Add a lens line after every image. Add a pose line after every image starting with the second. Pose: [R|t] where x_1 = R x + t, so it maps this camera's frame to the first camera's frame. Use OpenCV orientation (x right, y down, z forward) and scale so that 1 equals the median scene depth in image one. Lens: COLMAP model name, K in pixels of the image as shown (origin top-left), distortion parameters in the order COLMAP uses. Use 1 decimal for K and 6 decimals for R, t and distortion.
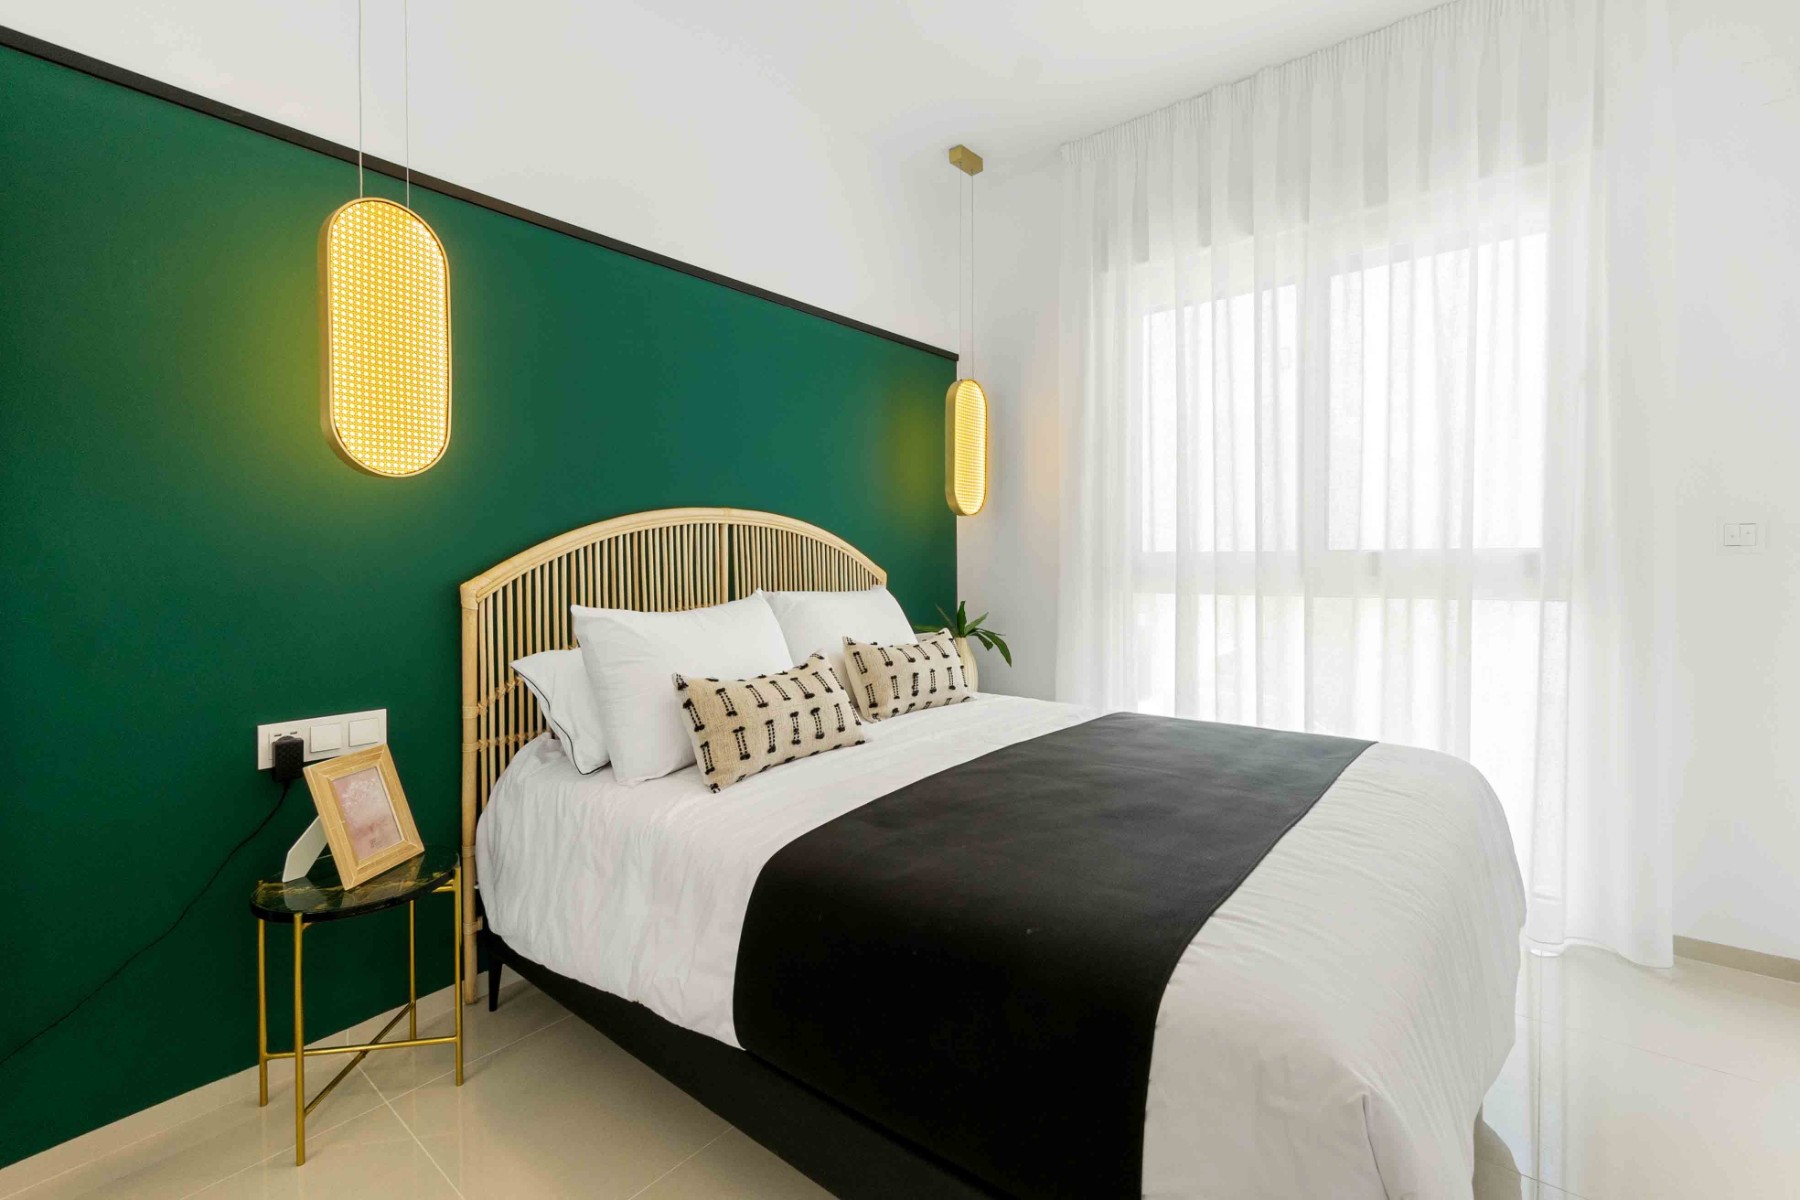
lens RADIAL K [[787.1, 0, 899.3], [0, 787.1, 587.1], [0, 0, 1]] dist [0.002009, 0.000028]
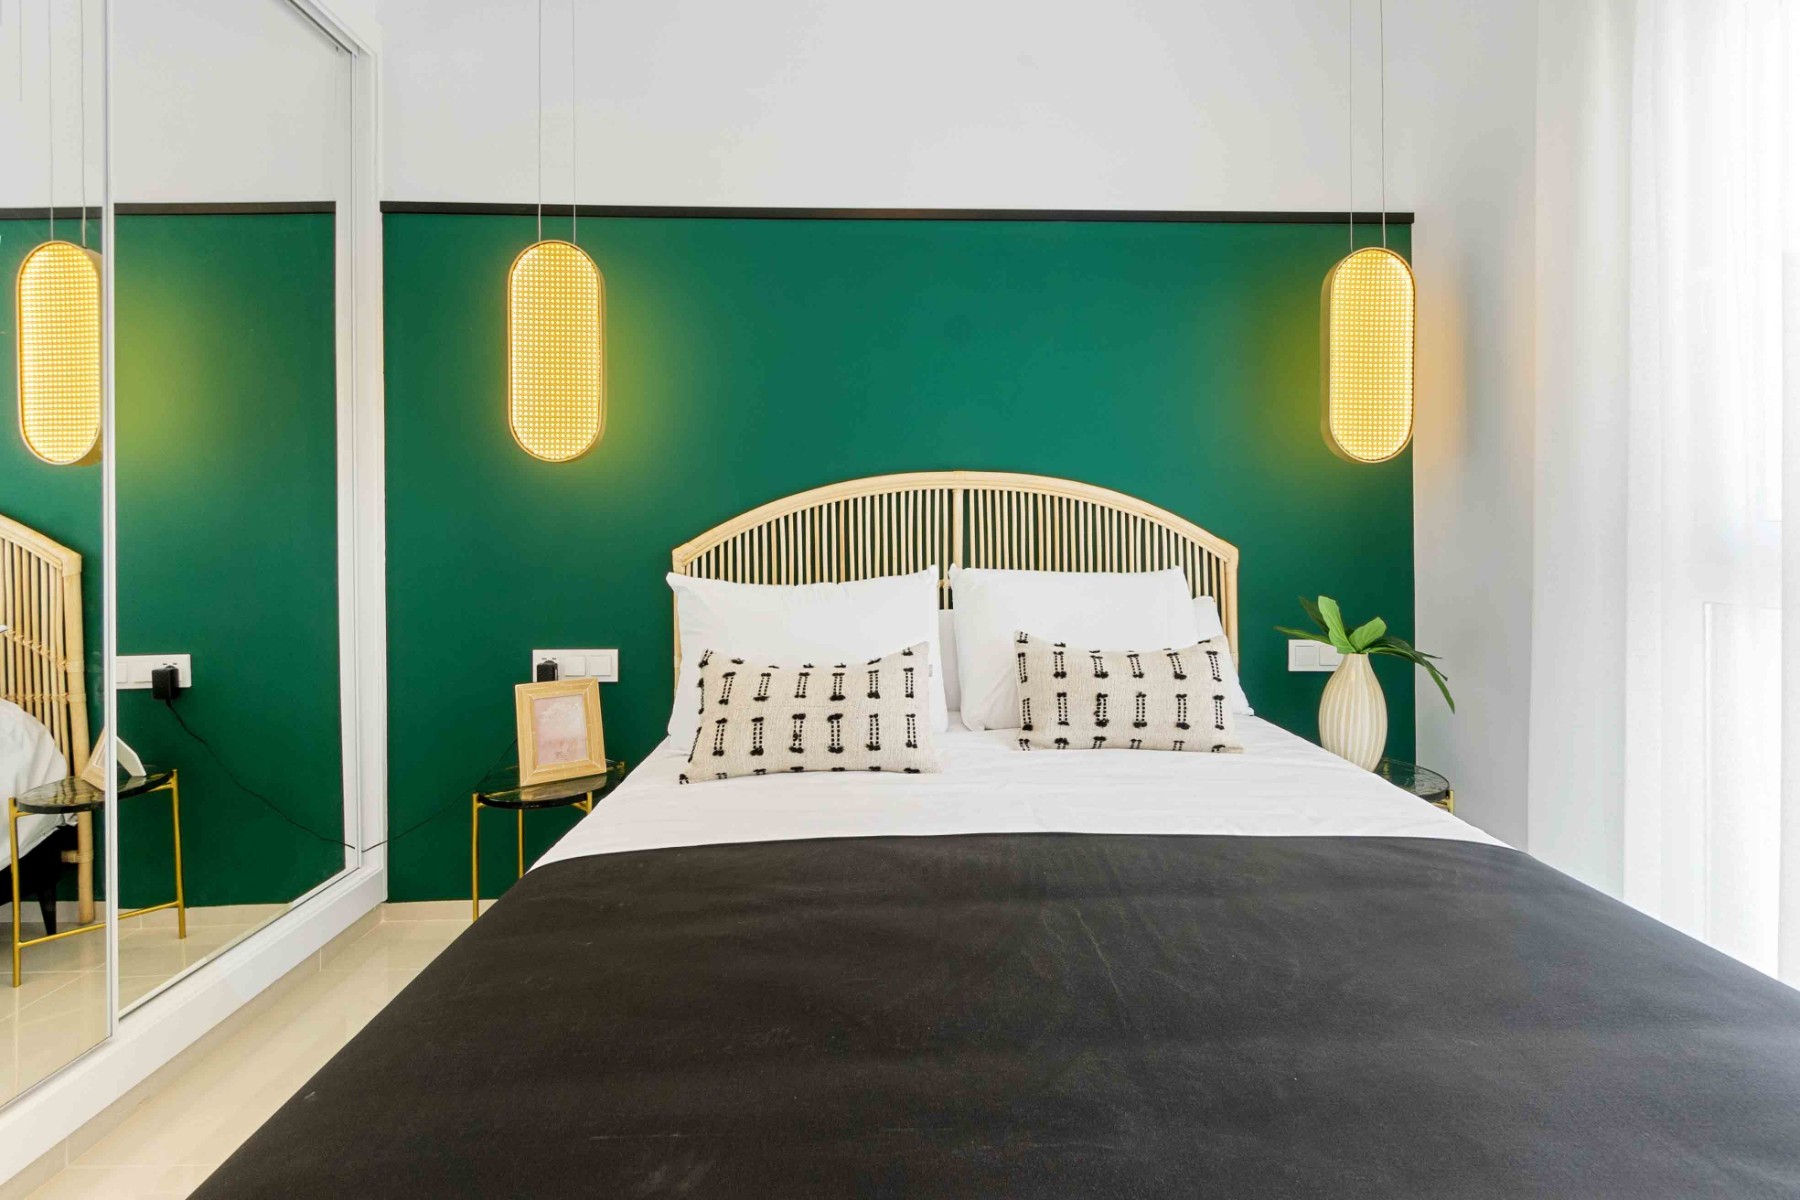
lens RADIAL K [[787.1, 0, 906.3], [0, 787.1, 530.7], [0, 0, 1]] dist [0.002009, 0.000028]
pose [[0.657950, 0.010126, -0.752994, 0.496704], [-0.032066, 0.999379, -0.014580, -0.023453], [0.752379, 0.033738, 0.657866, 0.460598]]
